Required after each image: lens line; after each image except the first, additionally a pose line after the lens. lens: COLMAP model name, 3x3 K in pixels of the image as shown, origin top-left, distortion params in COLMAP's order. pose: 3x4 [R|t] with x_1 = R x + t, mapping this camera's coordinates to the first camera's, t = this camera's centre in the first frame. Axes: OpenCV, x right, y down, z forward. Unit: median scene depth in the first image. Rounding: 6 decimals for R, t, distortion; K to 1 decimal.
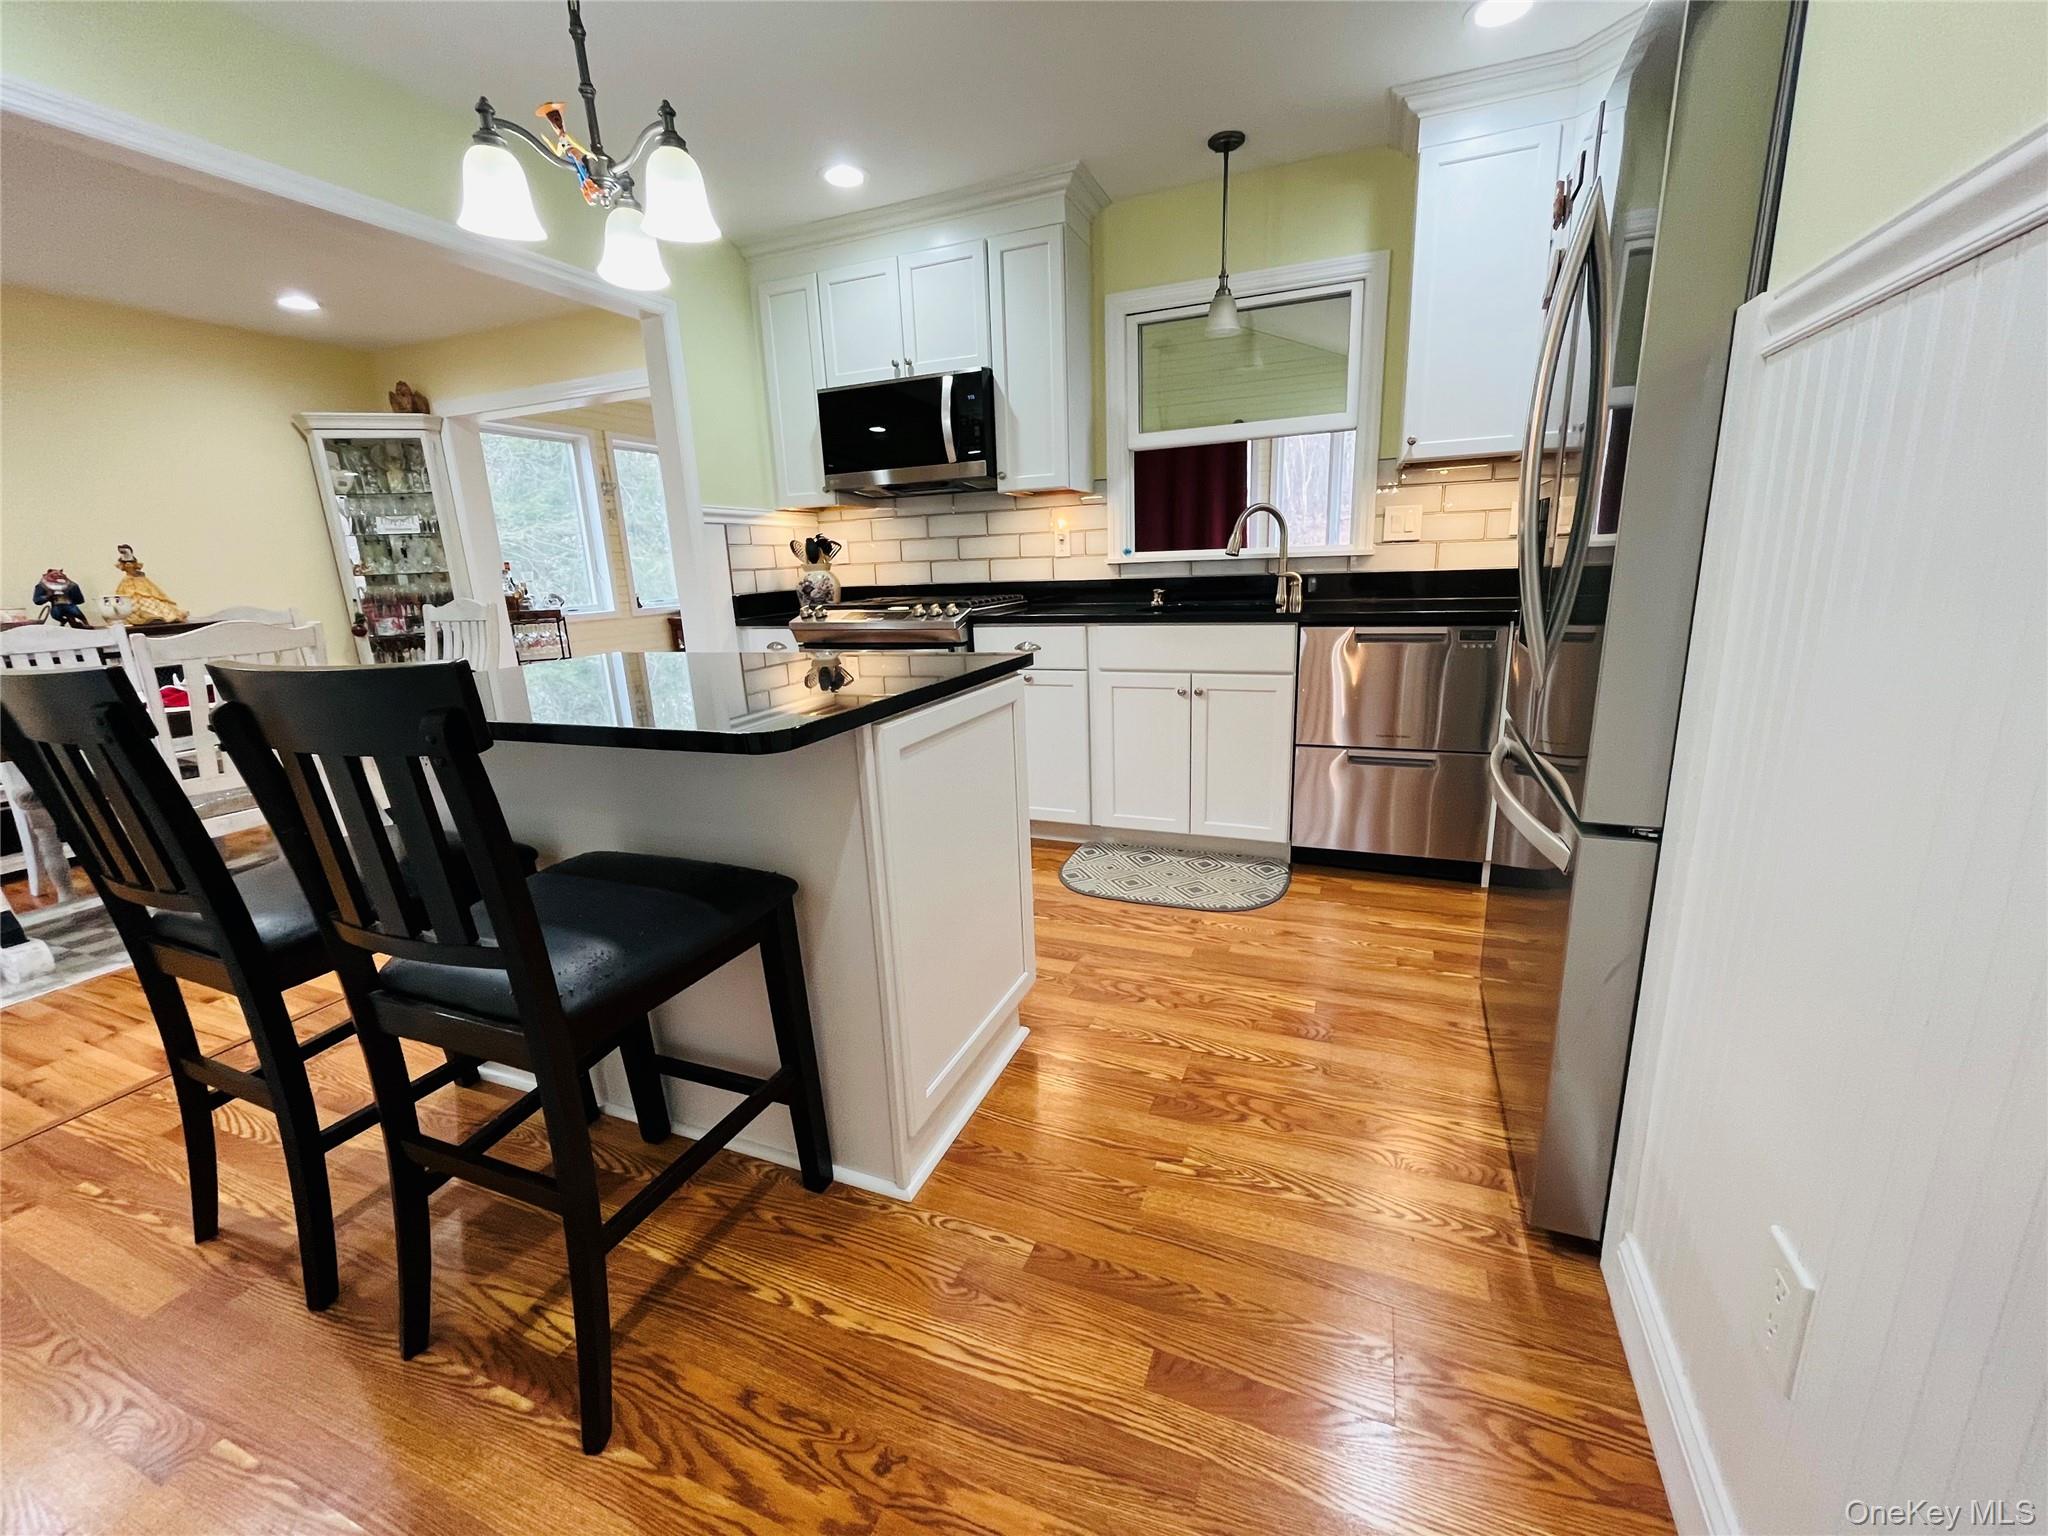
lens RADIAL K [[839.6, 0, 1018.8], [0, 839.6, 767.0], [0, 0, 1]] dist [-0.006096, 0.001287]
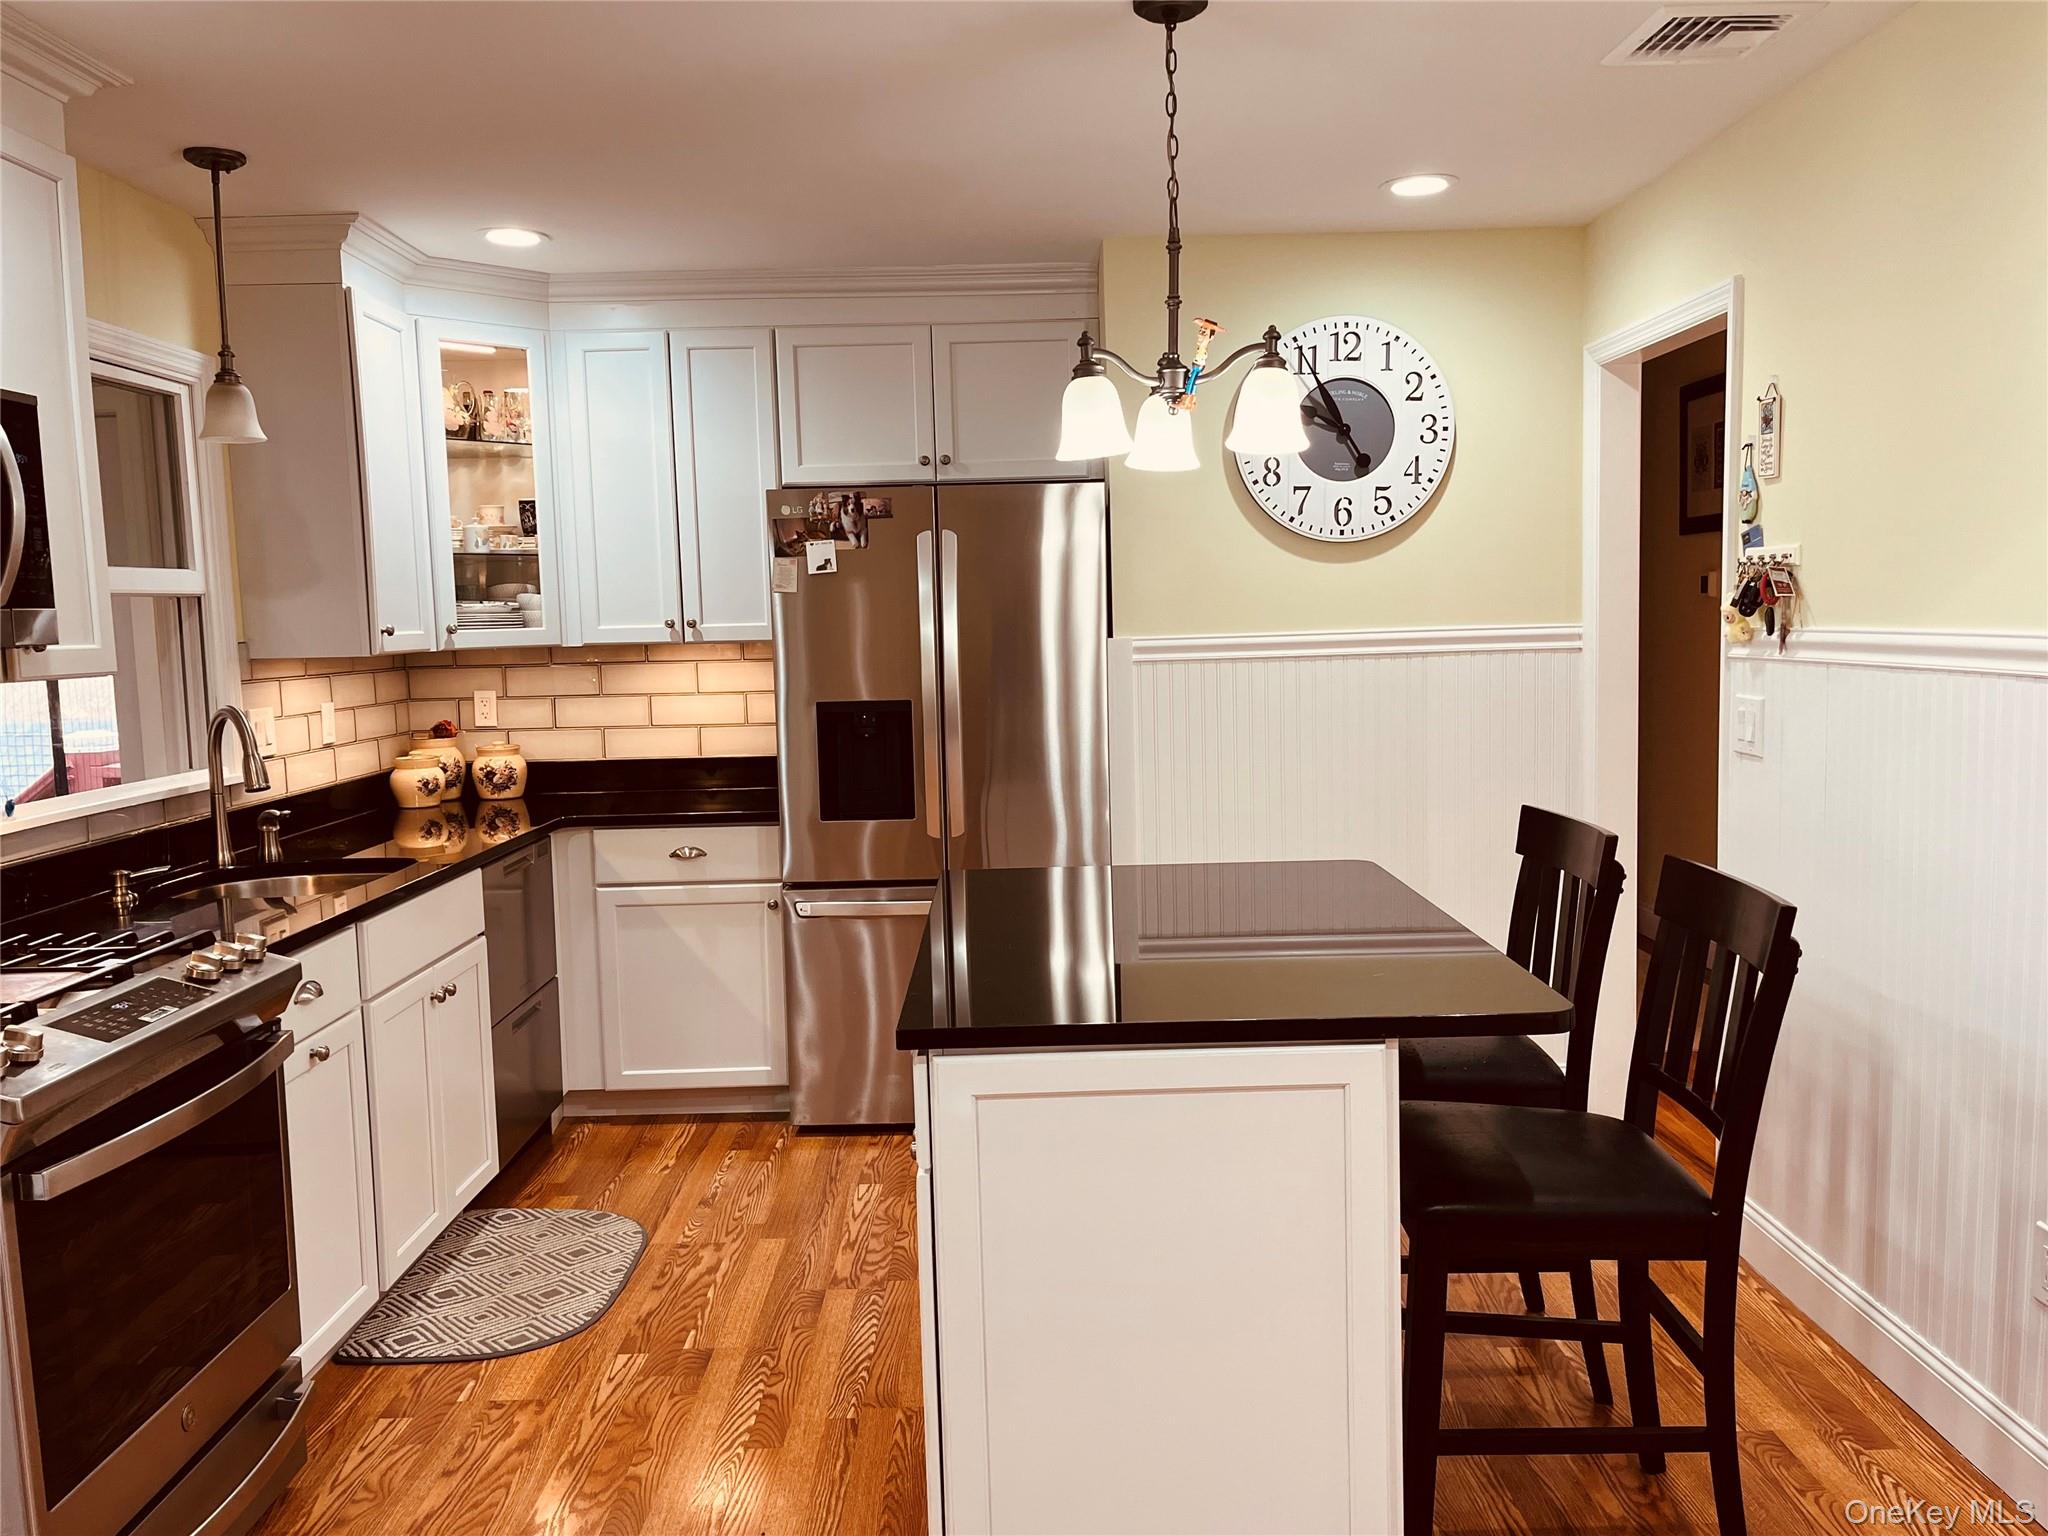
lens RADIAL K [[1555.4, 0, 1043.4], [0, 1555.4, 779.9], [0, 0, 1]] dist [0.063353, -0.087936]
pose [[-0.394684, -0.046169, 0.917656, -0.970199], [0.259572, 0.952451, 0.159562, -0.289437], [-0.881389, 0.301174, -0.363933, 0.900011]]
